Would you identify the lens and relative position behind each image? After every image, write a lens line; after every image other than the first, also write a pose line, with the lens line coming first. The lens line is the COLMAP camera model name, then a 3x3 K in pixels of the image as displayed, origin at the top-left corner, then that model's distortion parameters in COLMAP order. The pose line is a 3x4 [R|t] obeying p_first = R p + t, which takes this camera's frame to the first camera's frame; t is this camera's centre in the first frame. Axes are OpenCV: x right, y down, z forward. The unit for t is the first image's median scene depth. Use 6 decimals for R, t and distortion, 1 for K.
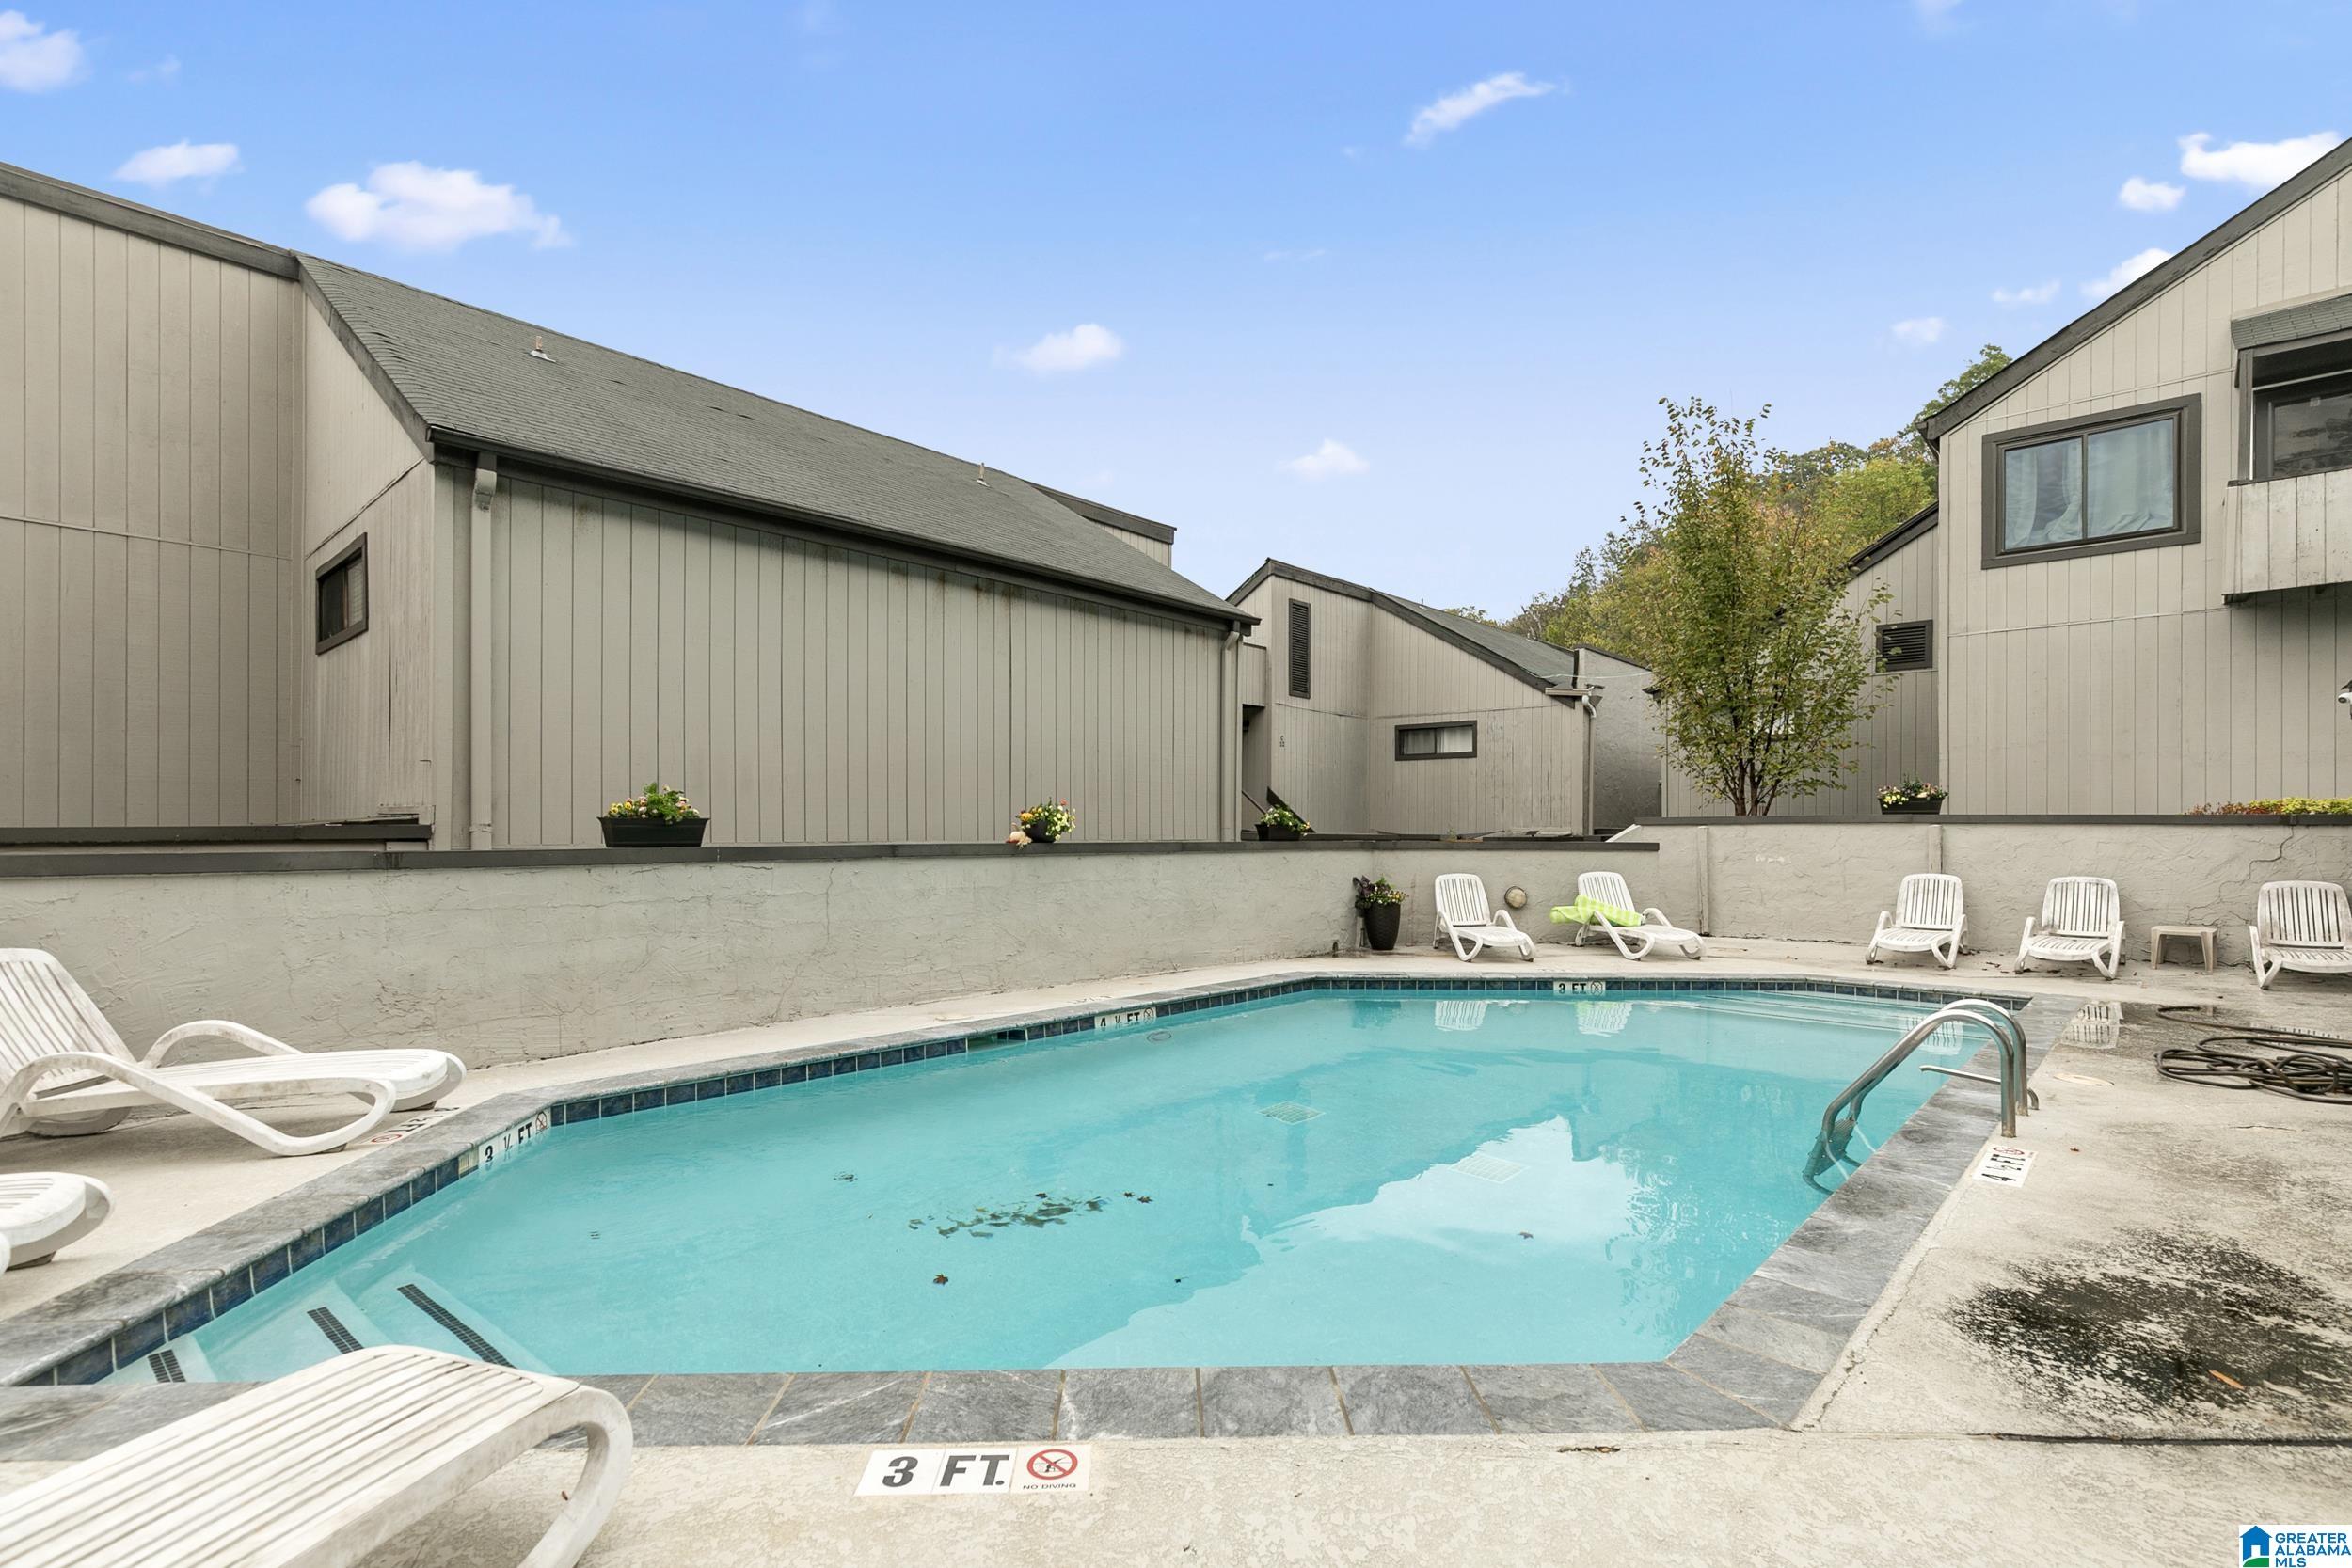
lens RADIAL K [[1089.1, 0, 1173.6], [0, 1089.1, 834.1], [0, 0, 1]] dist [0.000496, 0.000060]
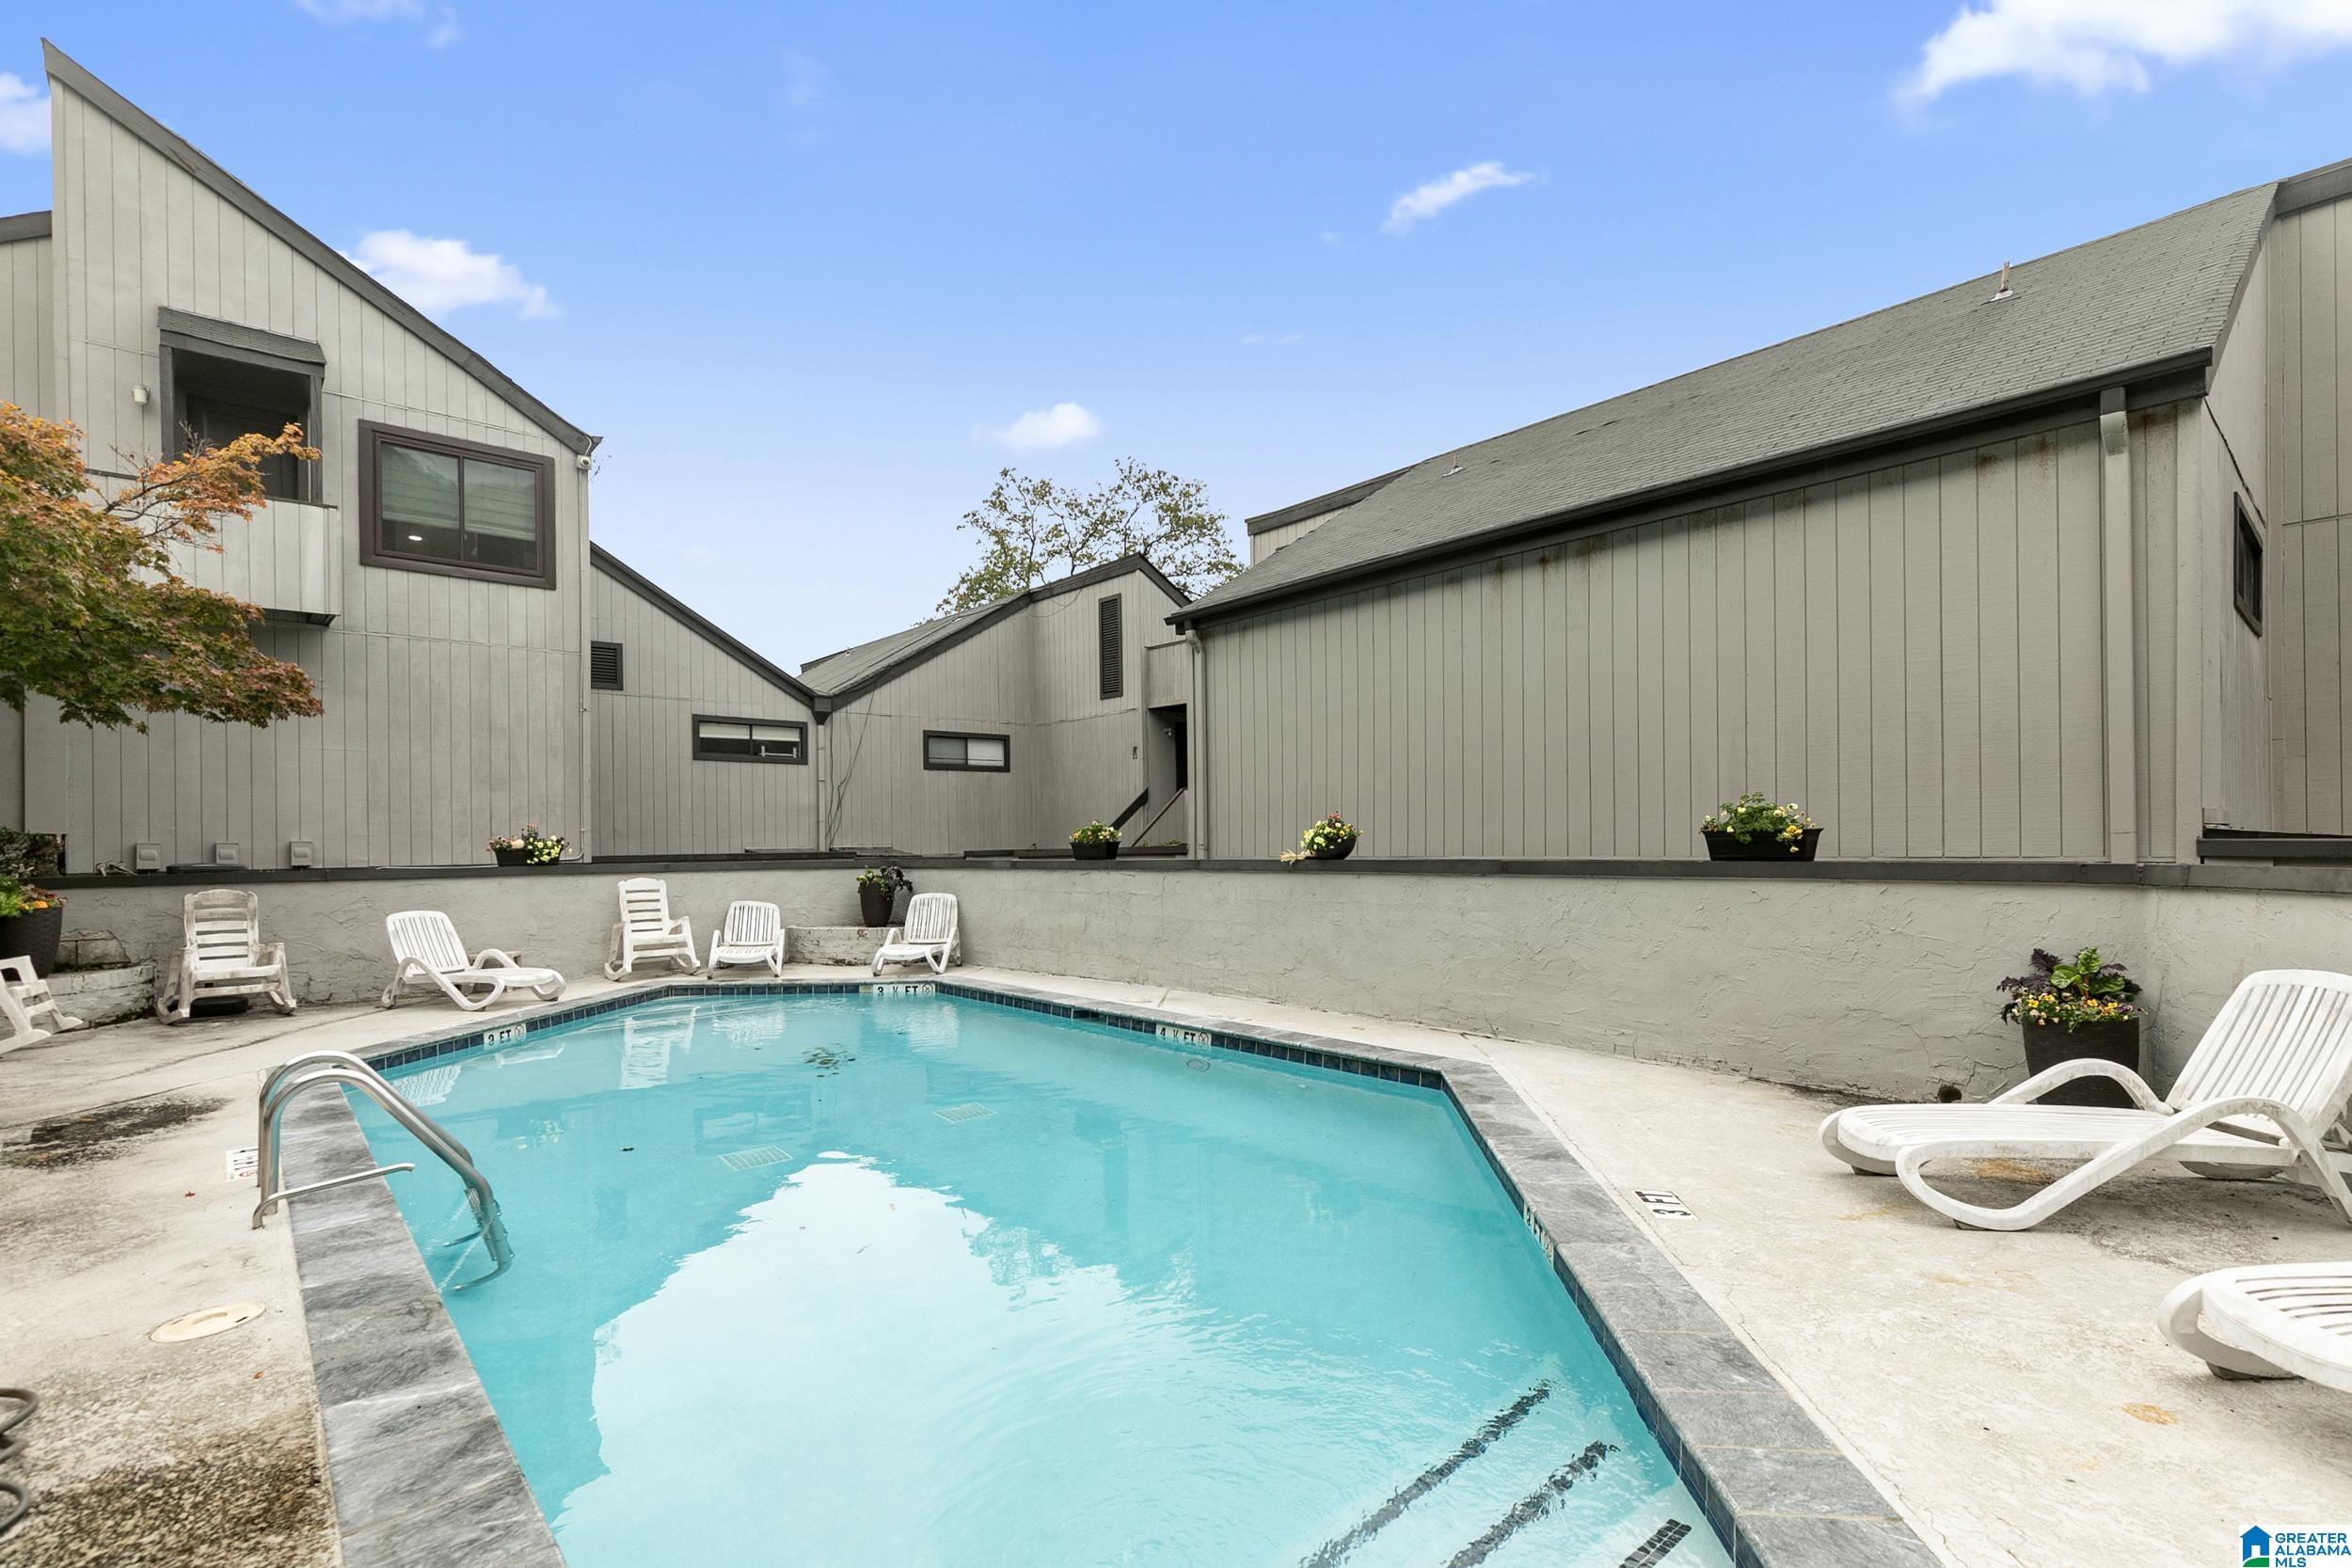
lens RADIAL K [[1099.1, 0, 1173.2], [0, 1099.1, 797.5], [0, 0, 1]] dist [0.065298, 0.000037]
pose [[-0.103632, -0.043827, -0.993650, 0.862933], [0.007532, 0.998965, -0.044847, -0.003935], [0.994587, -0.012132, -0.103195, 0.970510]]
